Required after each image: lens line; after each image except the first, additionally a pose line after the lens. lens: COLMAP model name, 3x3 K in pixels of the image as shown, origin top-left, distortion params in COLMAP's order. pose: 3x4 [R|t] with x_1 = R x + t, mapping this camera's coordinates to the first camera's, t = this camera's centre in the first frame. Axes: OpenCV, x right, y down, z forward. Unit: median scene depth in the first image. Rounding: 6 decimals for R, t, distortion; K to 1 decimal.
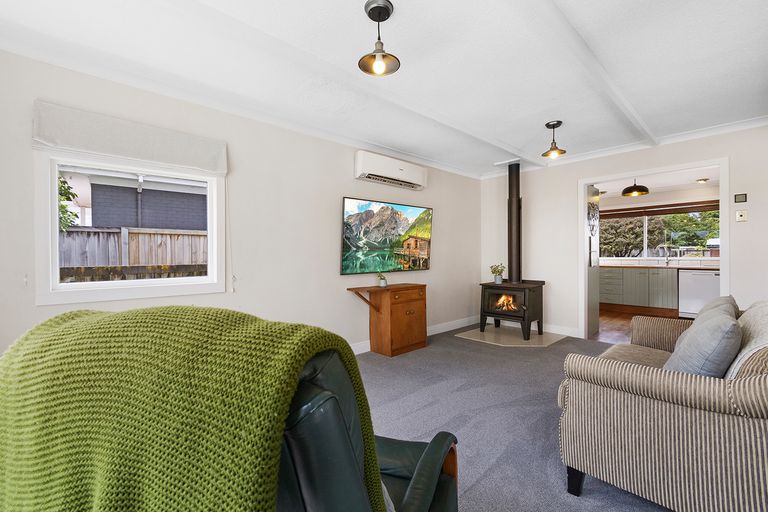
lens RADIAL K [[328.0, 0, 384.0], [0, 328.0, 256.0], [0, 0, 1]] dist [0.000289, -0.000022]
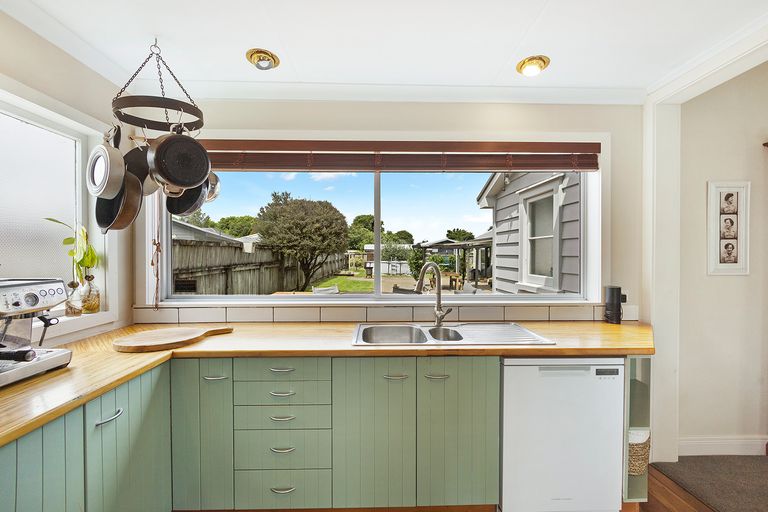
lens RADIAL K [[328.0, 0, 384.0], [0, 328.0, 256.0], [0, 0, 1]] dist [0.000289, -0.000022]
pose [[0.654252, 0.006673, 0.756247, 0.260946], [-0.005659, 0.999976, -0.003928, -0.016142], [-0.756255, -0.001710, 0.654274, 0.361972]]
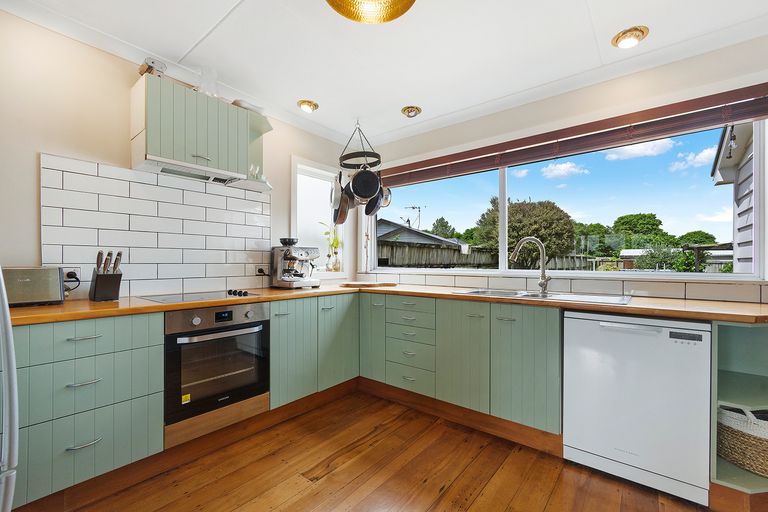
lens RADIAL K [[328.0, 0, 384.0], [0, 328.0, 256.0], [0, 0, 1]] dist [0.000289, -0.000022]
pose [[0.987786, 0.017900, 0.154782, 0.278974], [-0.014647, 0.999648, -0.022137, -0.001514], [-0.155124, 0.019600, 0.987701, 0.293397]]
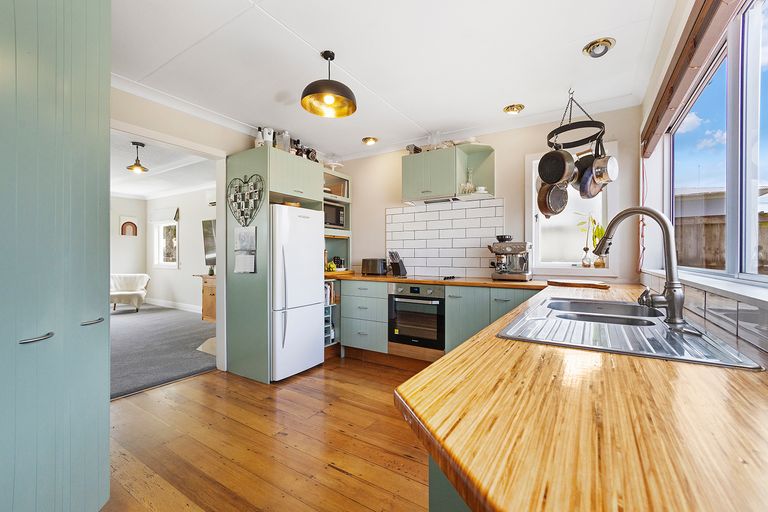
lens RADIAL K [[328.0, 0, 384.0], [0, 328.0, 256.0], [0, 0, 1]] dist [0.000289, -0.000022]
pose [[0.266471, 0.008295, -0.963807, 0.424874], [-0.006833, 0.999954, 0.006717, -0.002647], [0.963819, 0.004796, 0.266516, 0.353280]]
